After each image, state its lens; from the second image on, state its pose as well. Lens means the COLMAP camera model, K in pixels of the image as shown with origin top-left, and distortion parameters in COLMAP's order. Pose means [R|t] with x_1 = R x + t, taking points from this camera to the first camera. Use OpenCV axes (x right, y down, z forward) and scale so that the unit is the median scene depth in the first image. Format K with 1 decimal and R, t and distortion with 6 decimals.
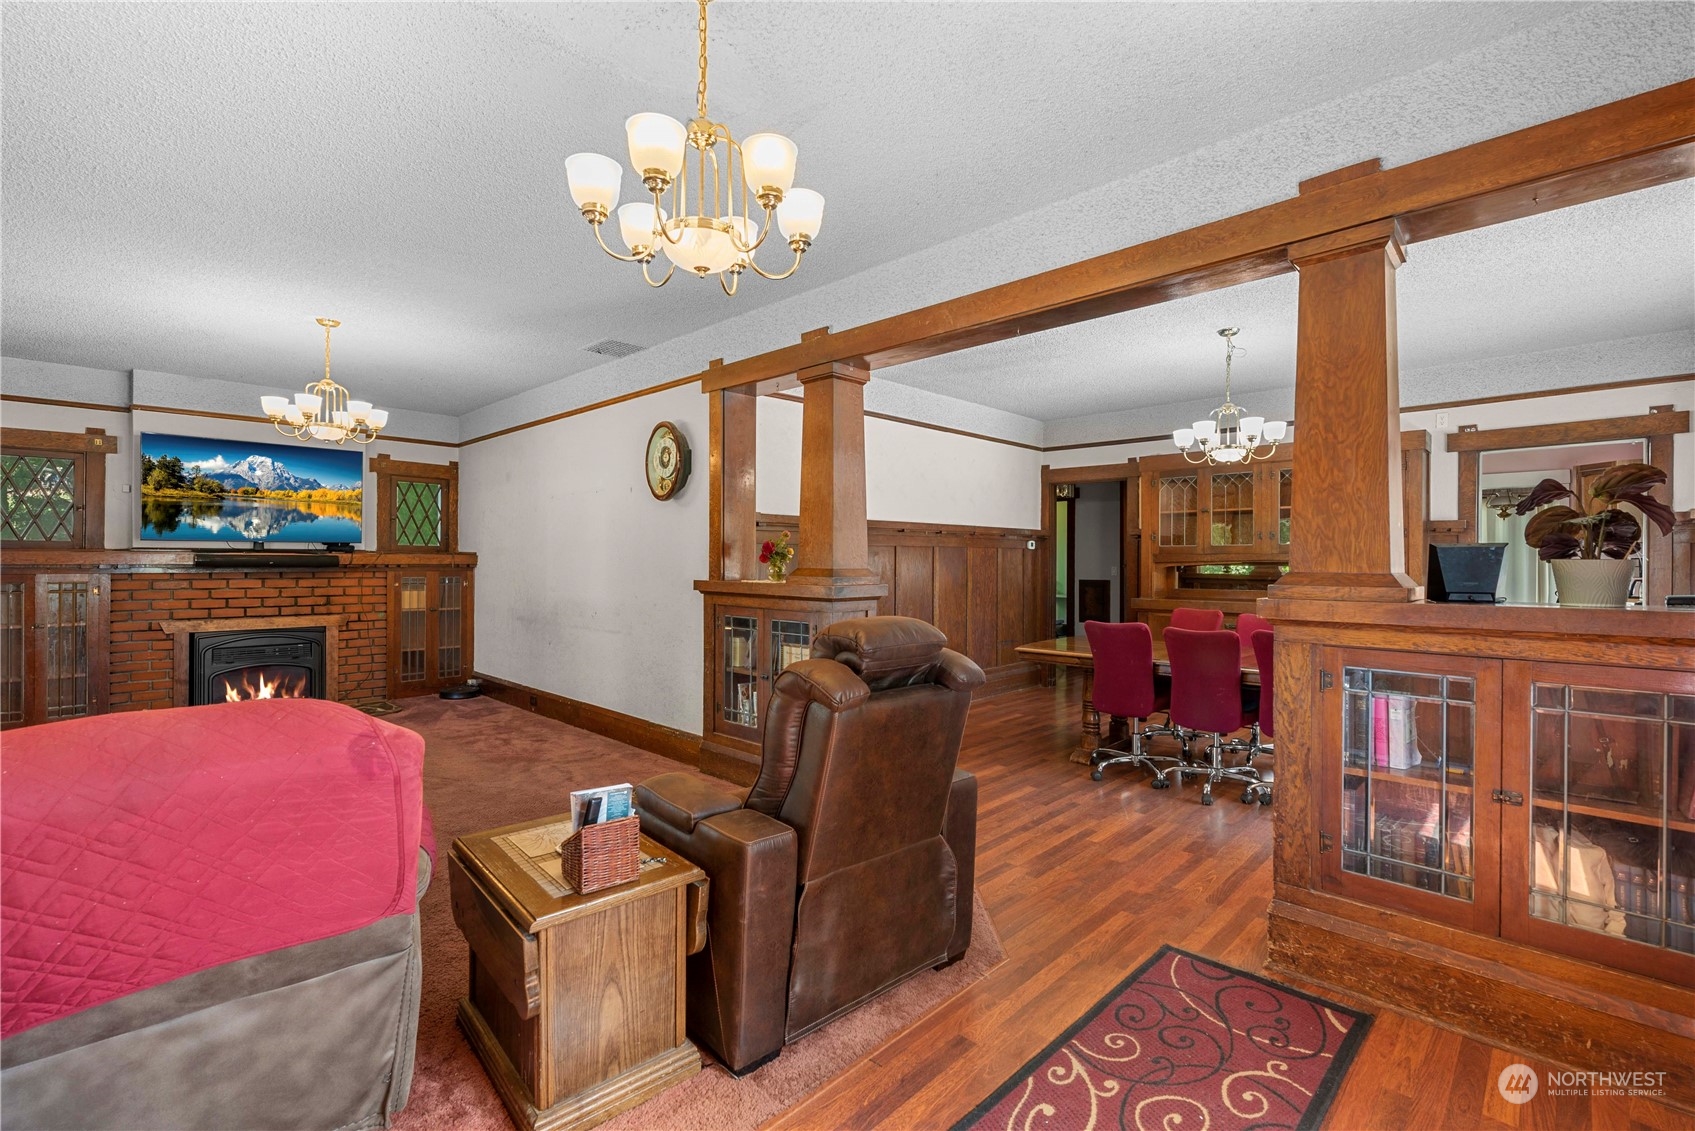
lens RADIAL K [[745.9, 0, 847.5], [0, 745.9, 565.5], [0, 0, 1]] dist [-0.001668, -0.000142]
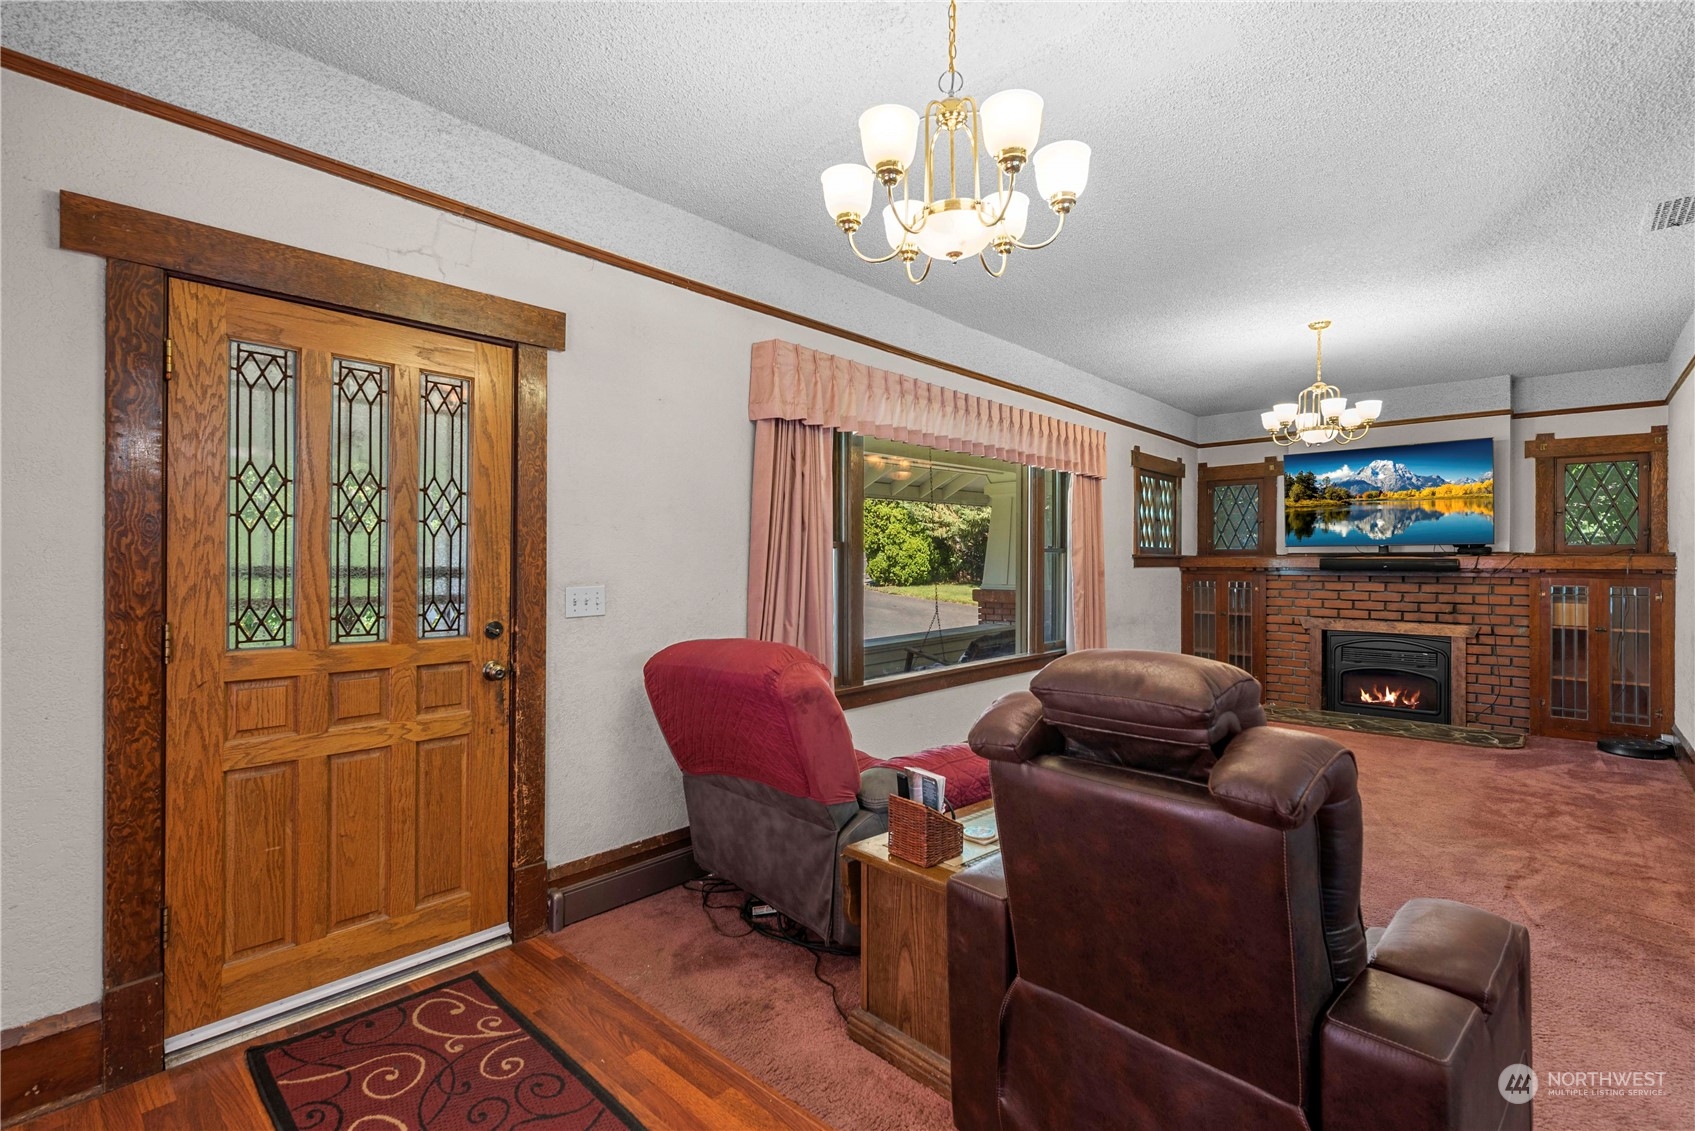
lens RADIAL K [[789.8, 0, 847.5], [0, 789.8, 565.5], [0, 0, 1]] dist [-0.002393, -0.000441]
pose [[0.051332, 0.004025, -0.998674, 0.224149], [-0.009614, 0.999948, 0.003536, -0.001170], [0.998635, 0.009420, 0.051368, 0.228815]]
